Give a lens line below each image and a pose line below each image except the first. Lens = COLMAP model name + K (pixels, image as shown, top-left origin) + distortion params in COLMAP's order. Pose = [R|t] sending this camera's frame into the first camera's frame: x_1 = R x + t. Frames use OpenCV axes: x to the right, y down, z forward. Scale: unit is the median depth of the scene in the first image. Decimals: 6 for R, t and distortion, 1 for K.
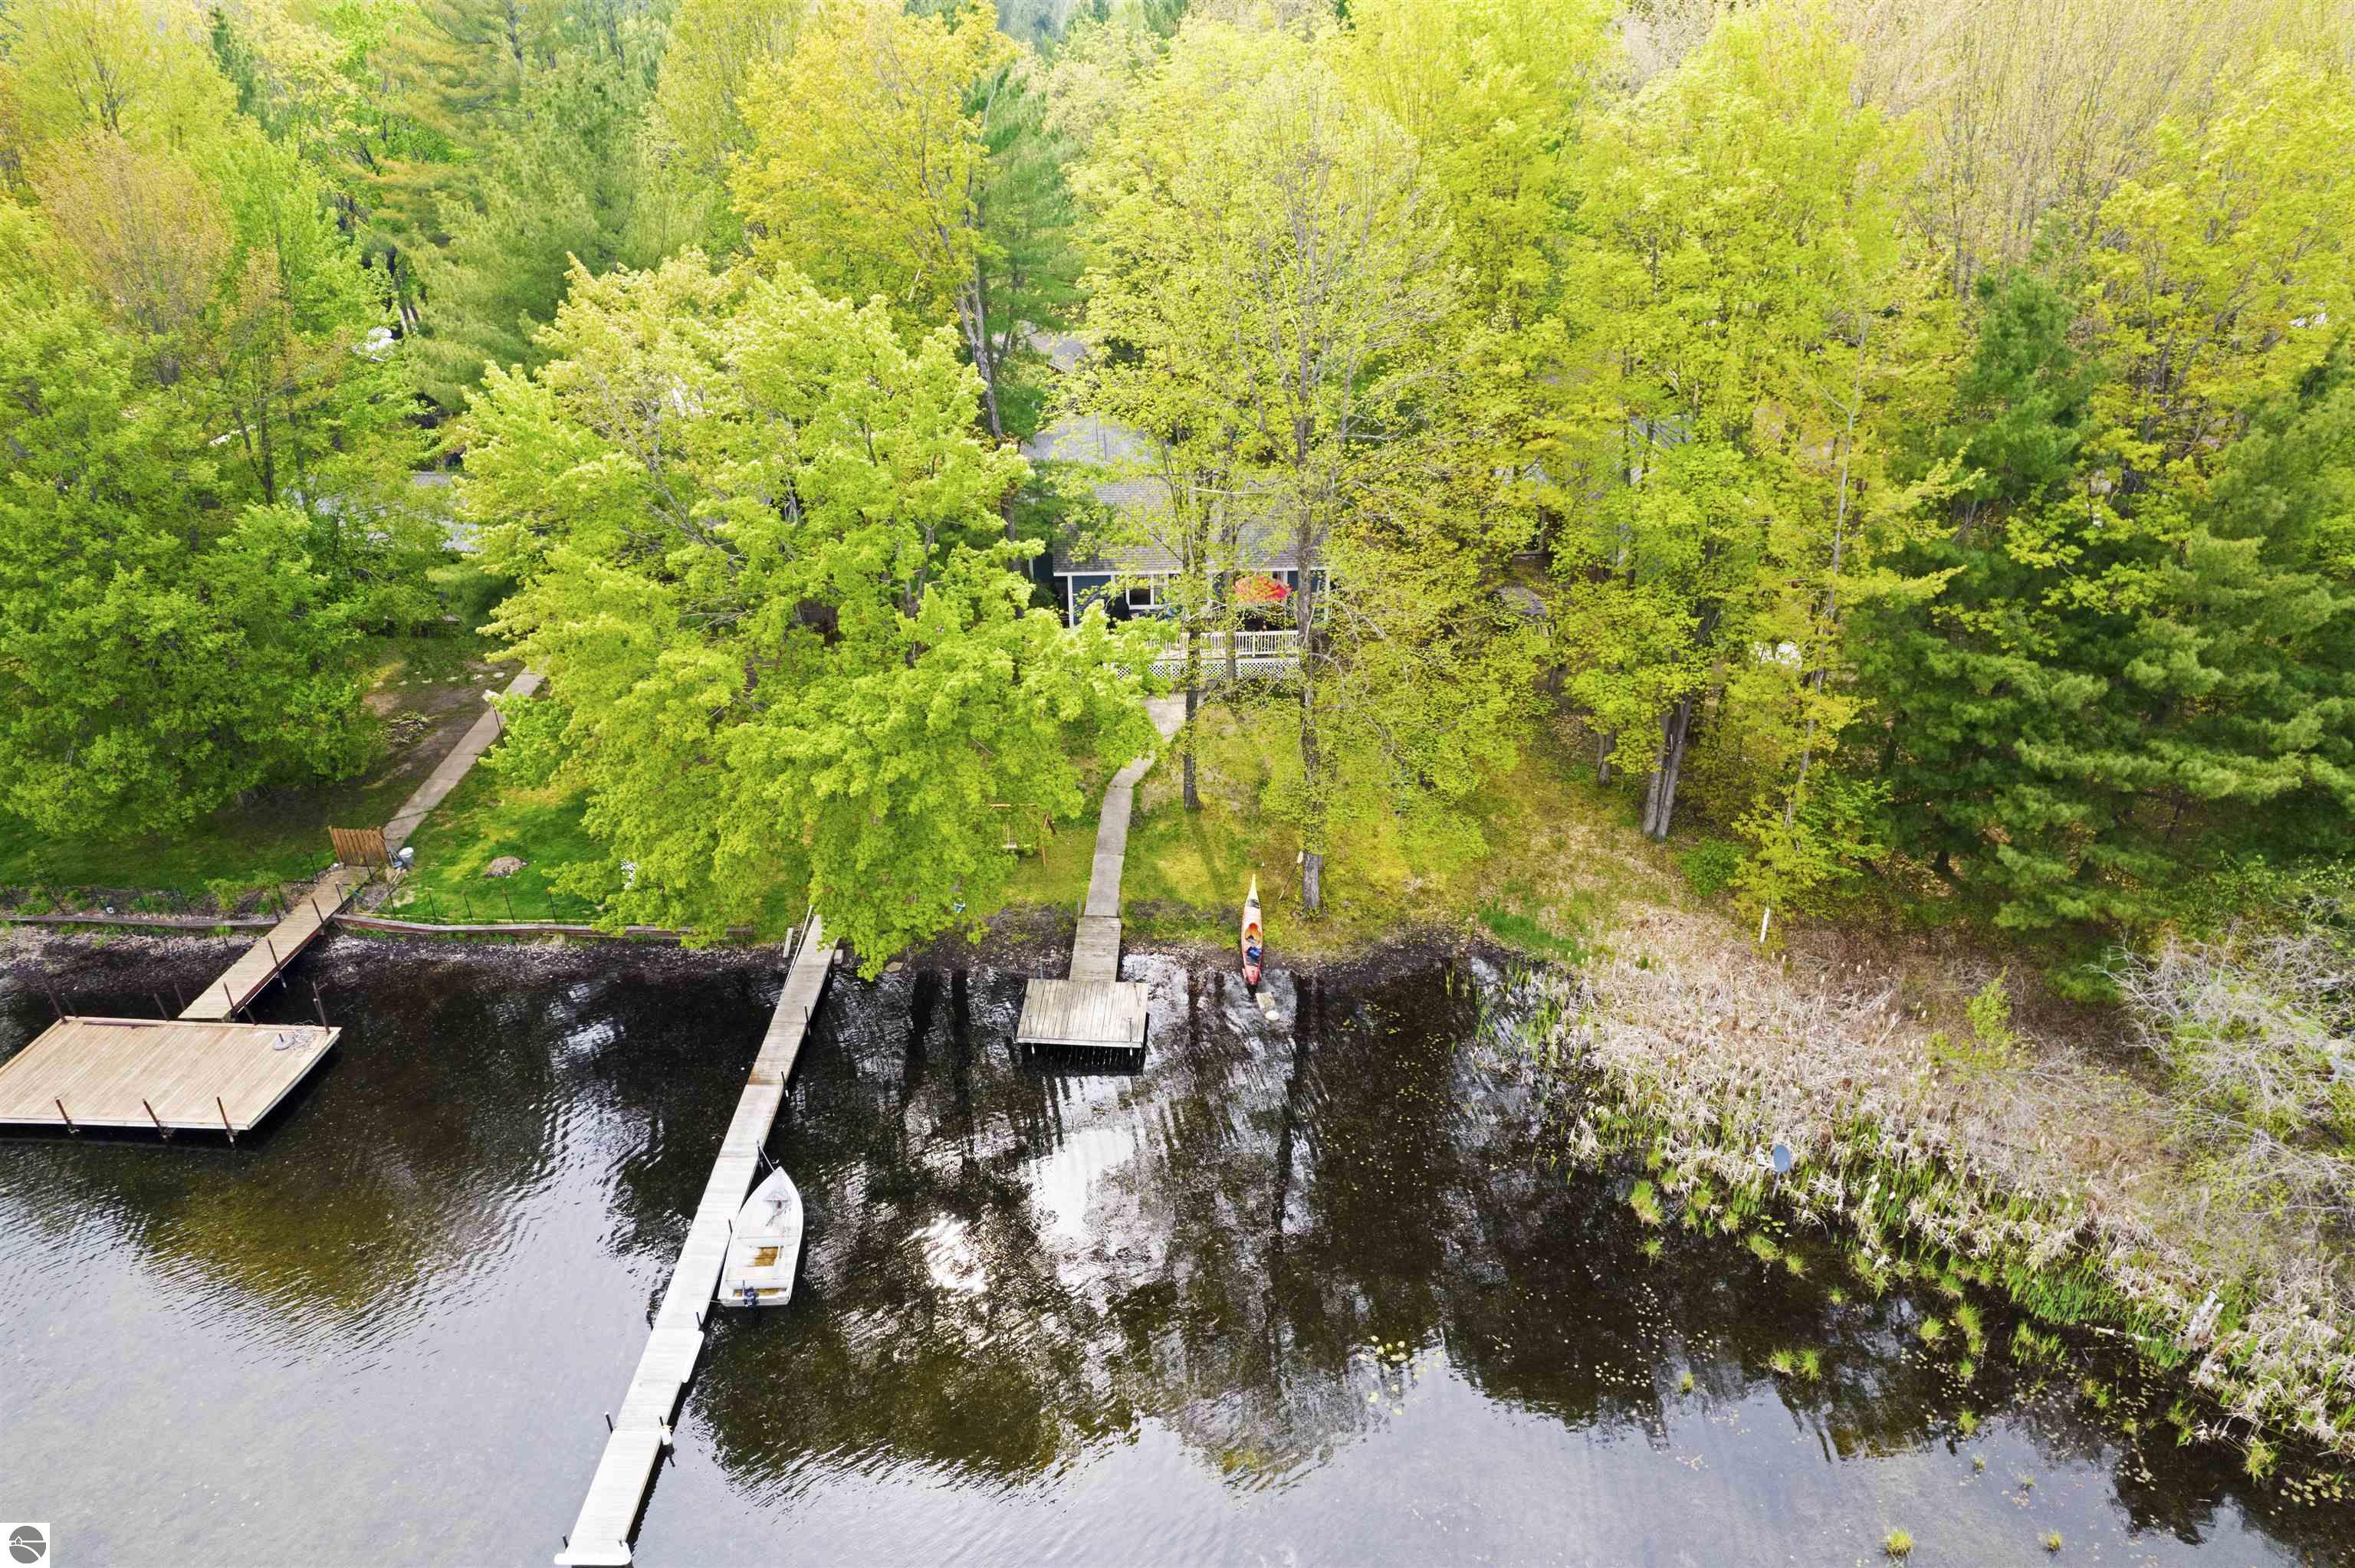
lens RADIAL K [[1496.8, 0, 1176.5], [0, 1496.8, 802.9], [0, 0, 1]] dist [-0.063941, 0.051748]
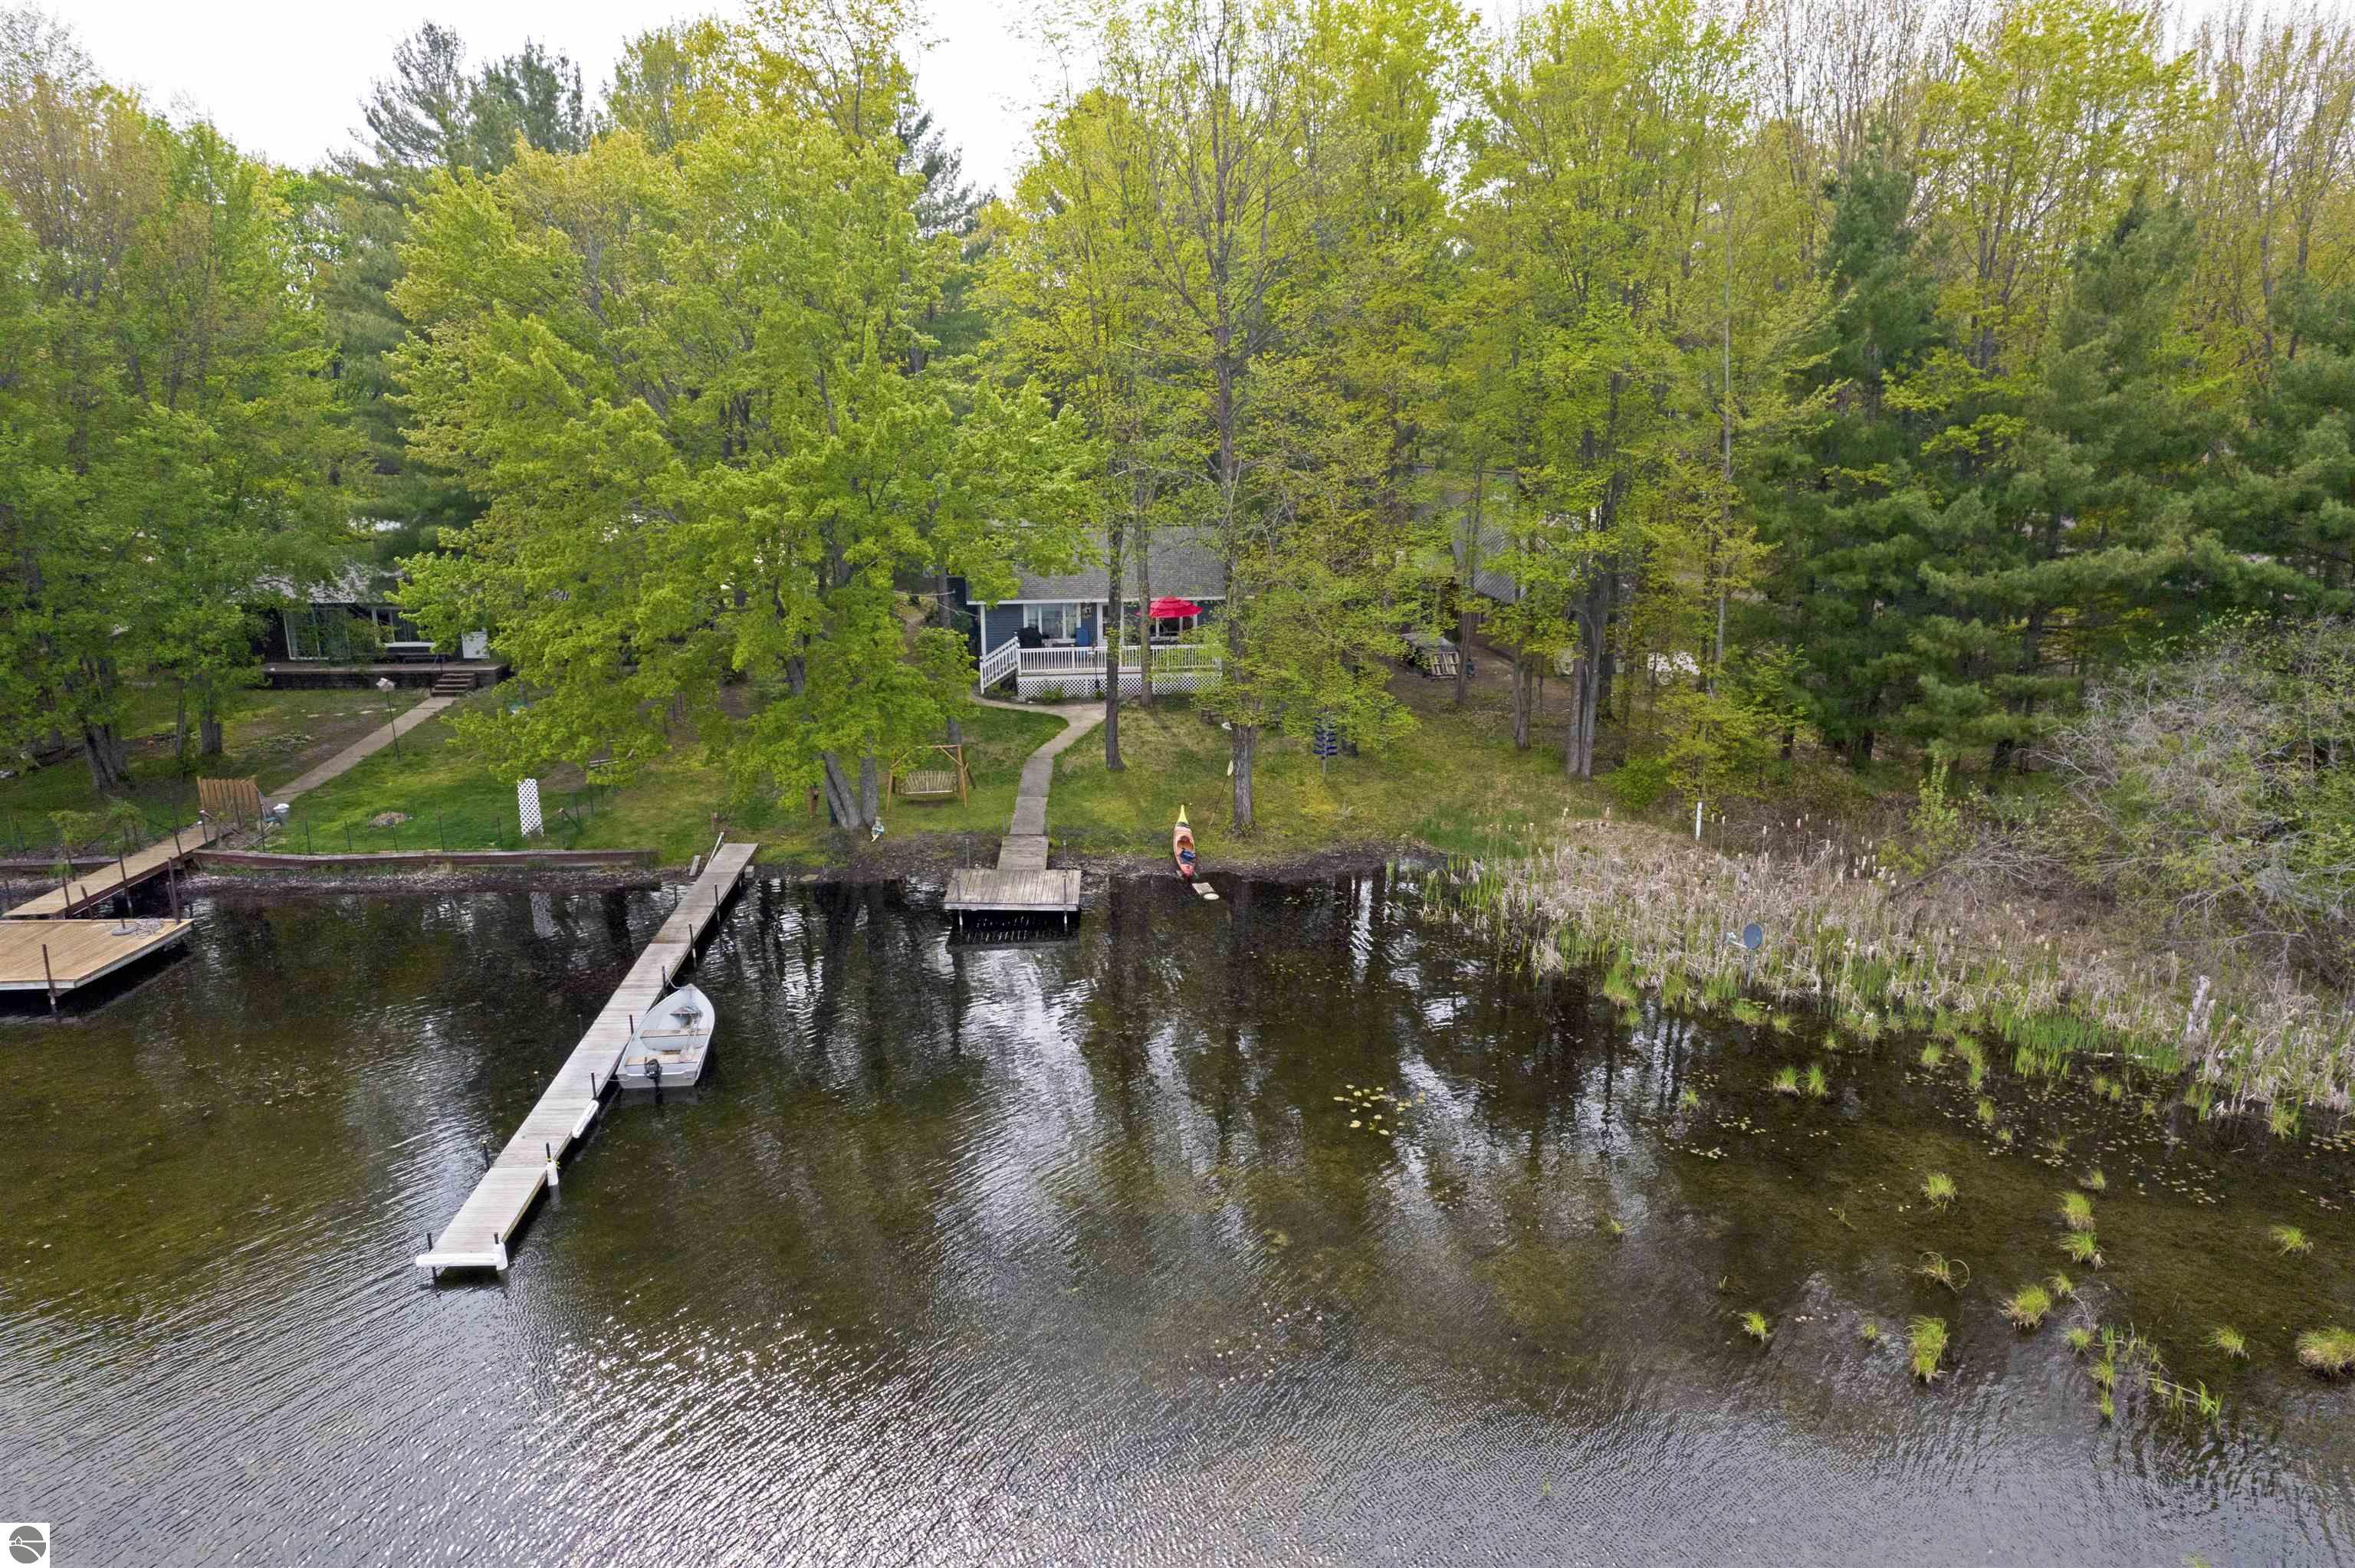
lens RADIAL K [[1496.8, 0, 1178.2], [0, 1496.8, 787.6], [0, 0, 1]] dist [-0.063941, 0.051748]
pose [[0.996785, -0.018841, 0.077874, -0.031035], [0.035776, 0.974346, -0.222192, 0.293844], [-0.071690, 0.224264, 0.971888, 0.056897]]
